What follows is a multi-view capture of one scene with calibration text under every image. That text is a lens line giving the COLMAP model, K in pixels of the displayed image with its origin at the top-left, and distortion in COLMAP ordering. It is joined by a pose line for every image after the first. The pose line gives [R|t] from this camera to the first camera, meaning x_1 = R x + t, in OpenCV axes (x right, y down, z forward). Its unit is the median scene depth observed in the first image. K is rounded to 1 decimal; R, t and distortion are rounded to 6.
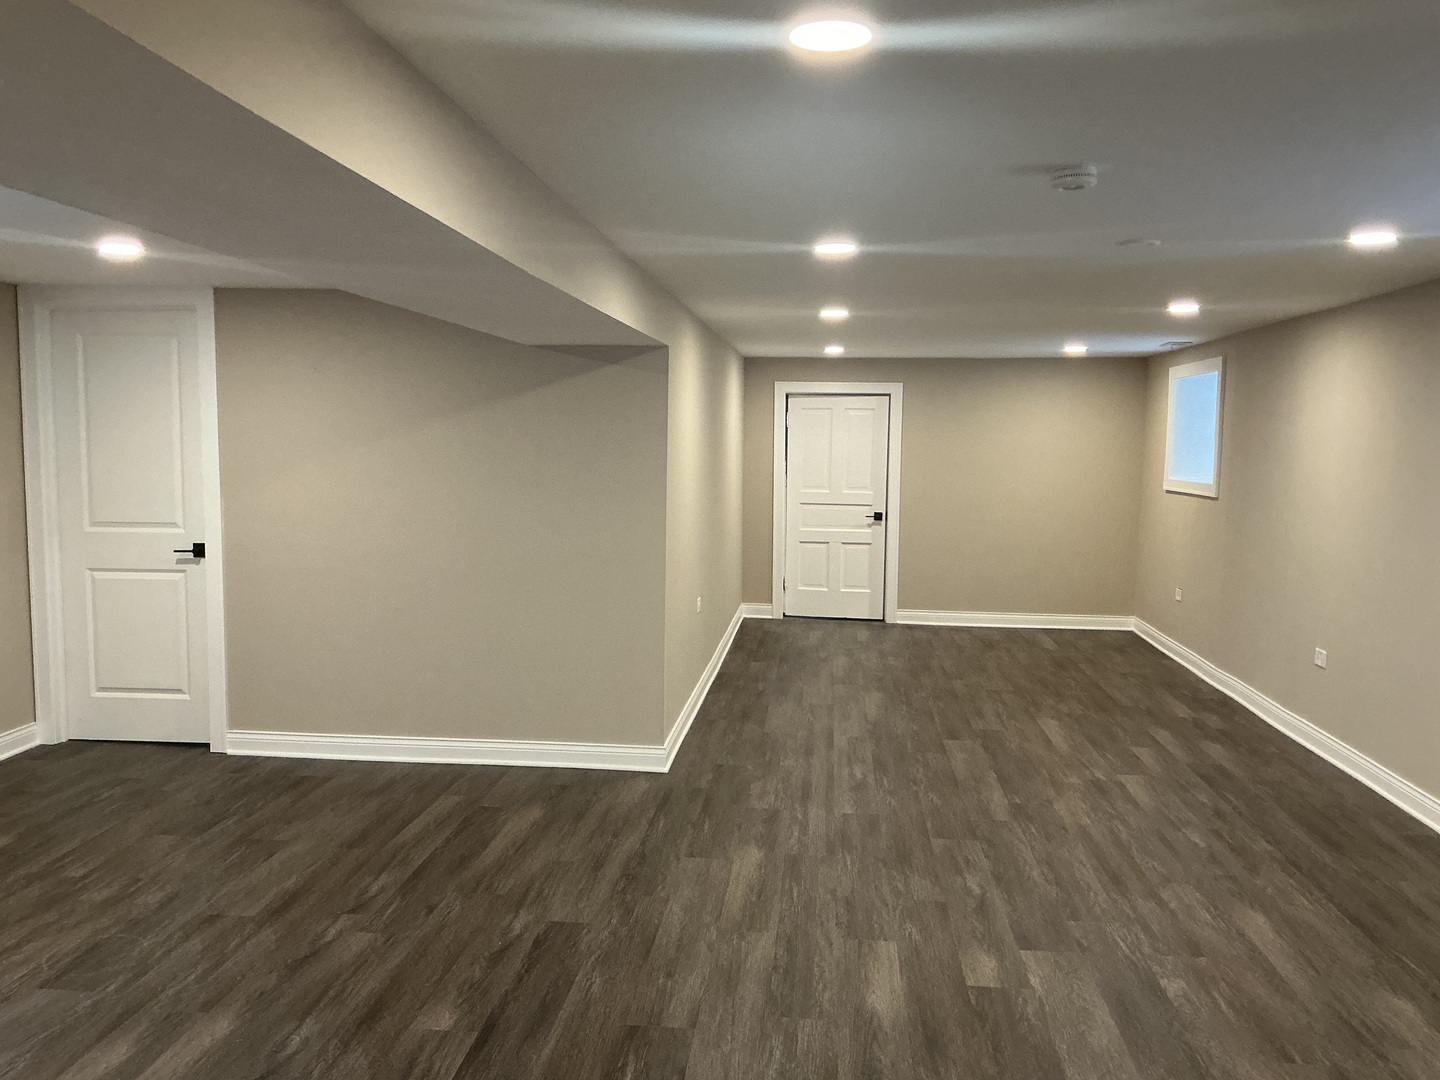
lens RADIAL K [[1188.2, 0, 718.8], [0, 1188.2, 540.5], [0, 0, 1]] dist [0.040861, -0.083058]
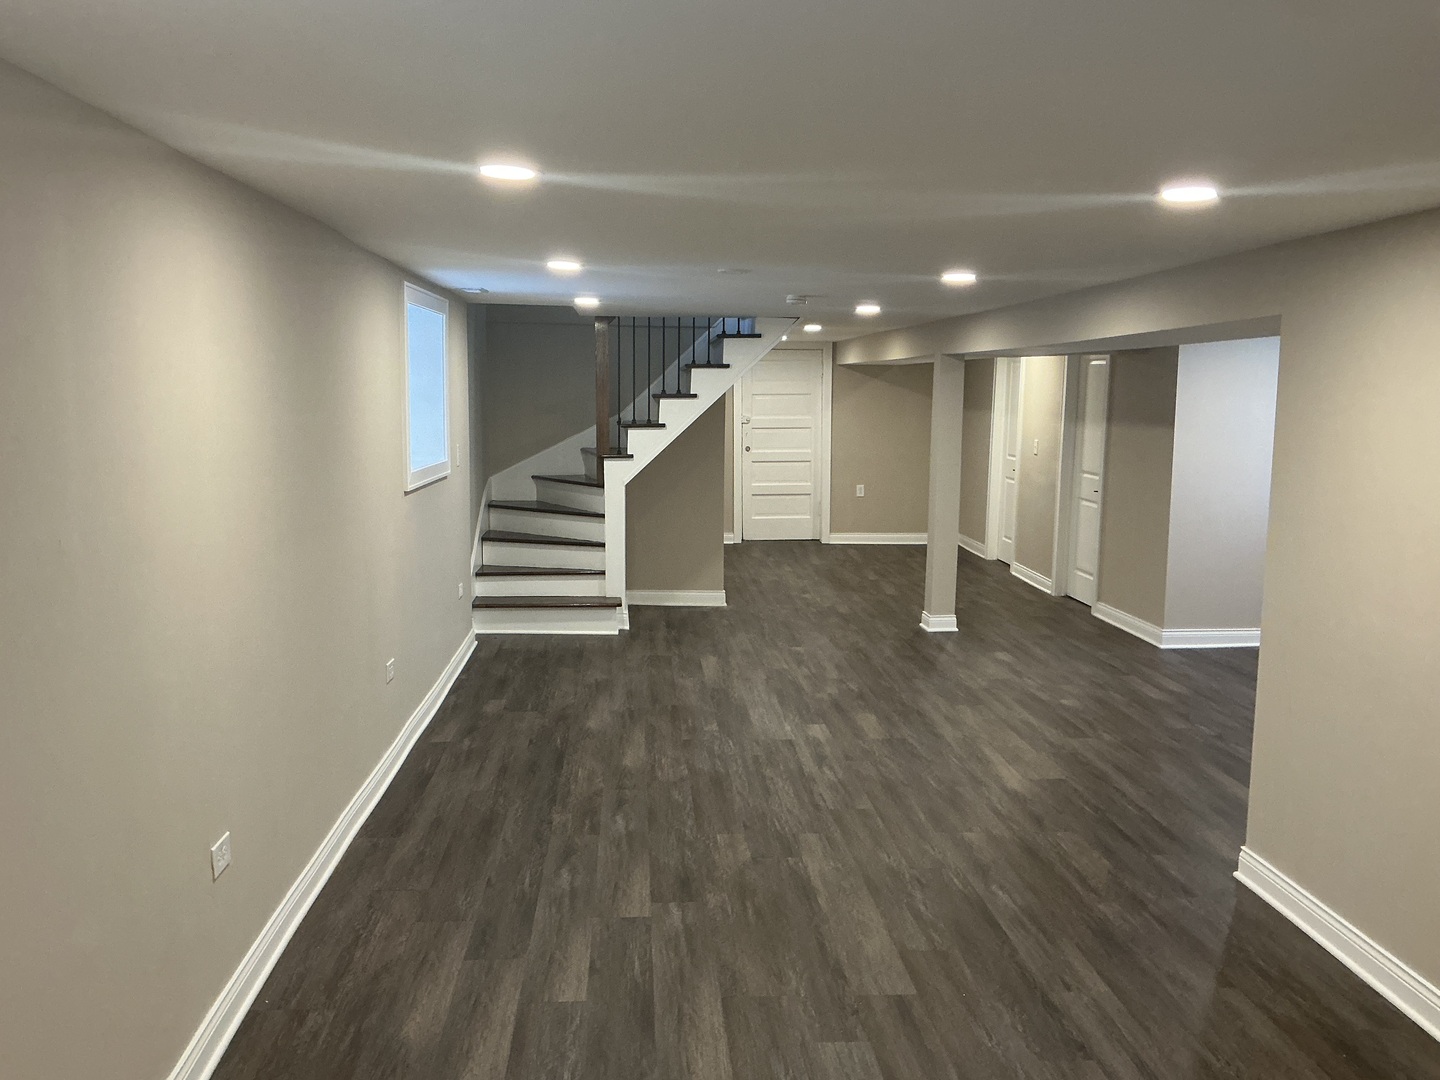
lens RADIAL K [[1188.2, 0, 720.3], [0, 1188.2, 542.6], [0, 0, 1]] dist [0.040861, -0.083058]
pose [[-0.985651, -0.001695, -0.168787, 0.526318], [-0.037750, 0.976836, 0.210635, -0.209640], [0.164520, 0.213984, -0.962883, 2.087495]]
